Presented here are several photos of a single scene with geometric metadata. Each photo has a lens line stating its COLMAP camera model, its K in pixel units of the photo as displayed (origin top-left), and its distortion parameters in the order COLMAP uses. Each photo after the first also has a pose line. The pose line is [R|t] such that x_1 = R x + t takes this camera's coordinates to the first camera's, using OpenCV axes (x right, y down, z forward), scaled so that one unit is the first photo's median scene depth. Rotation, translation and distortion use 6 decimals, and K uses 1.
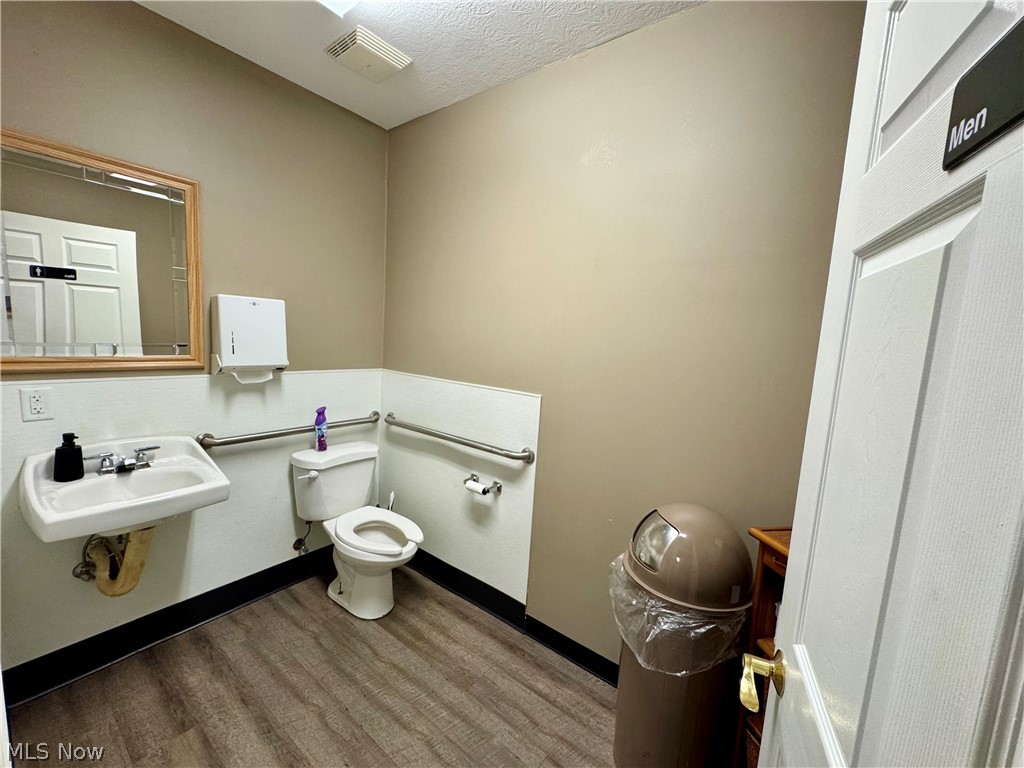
lens RADIAL K [[410.9, 0, 510.4], [0, 410.9, 382.1], [0, 0, 1]] dist [-0.000608, 0.000693]
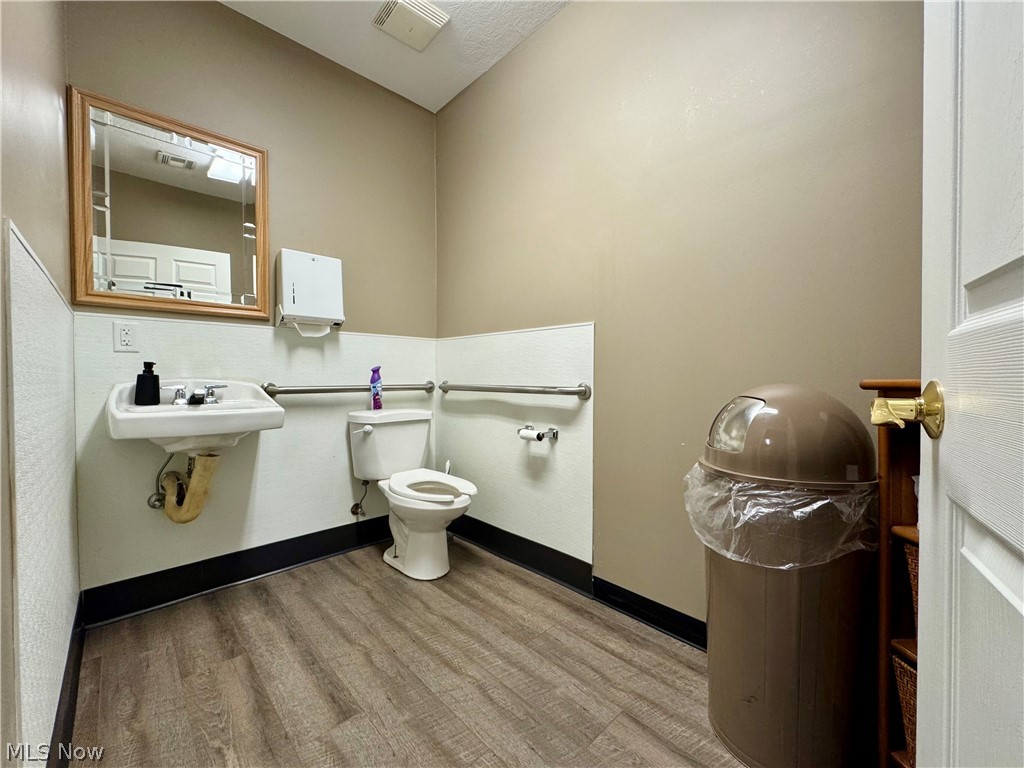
lens RADIAL K [[408.1, 0, 511.3], [0, 408.1, 383.4], [0, 0, 1]] dist [-0.001868, -0.000248]
pose [[0.986248, -0.056843, -0.155193, 0.028196], [0.039927, 0.993127, -0.110022, 0.283567], [0.160380, 0.102312, 0.981738, 0.085661]]
